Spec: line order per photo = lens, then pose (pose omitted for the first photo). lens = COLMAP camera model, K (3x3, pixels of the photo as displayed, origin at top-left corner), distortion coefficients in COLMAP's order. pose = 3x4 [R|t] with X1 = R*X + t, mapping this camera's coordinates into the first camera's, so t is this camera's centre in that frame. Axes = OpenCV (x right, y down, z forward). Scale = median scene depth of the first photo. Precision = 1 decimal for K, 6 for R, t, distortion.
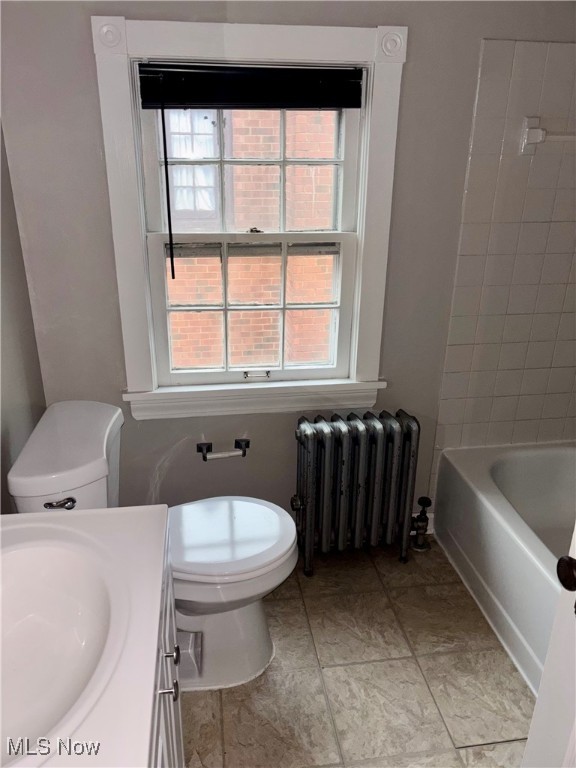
lens RADIAL K [[578.1, 0, 289.5], [0, 578.1, 392.1], [0, 0, 1]] dist [0.034741, -0.042599]
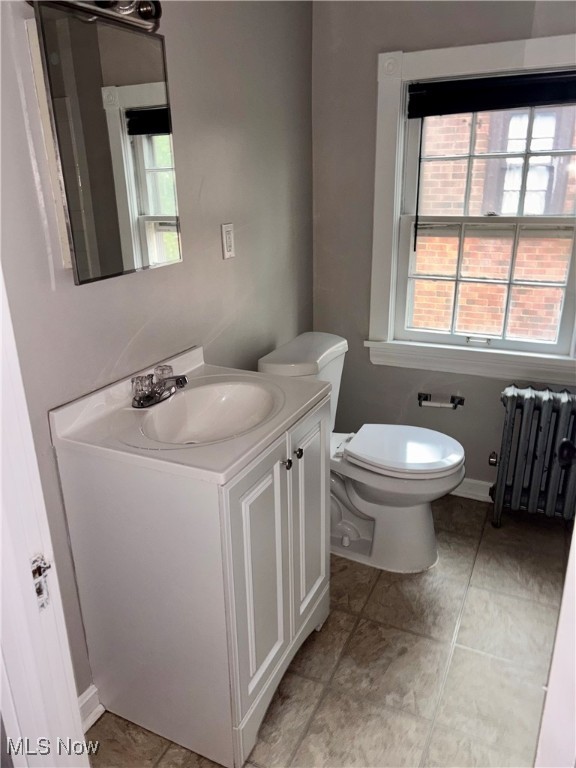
lens RADIAL K [[578.1, 0, 282.2], [0, 578.1, 382.7], [0, 0, 1]] dist [0.034741, -0.042599]
pose [[0.838419, 0.159630, -0.521126, 0.242456], [-0.171379, 0.984863, 0.025957, 0.093213], [0.517381, 0.067547, 0.853085, -0.183387]]
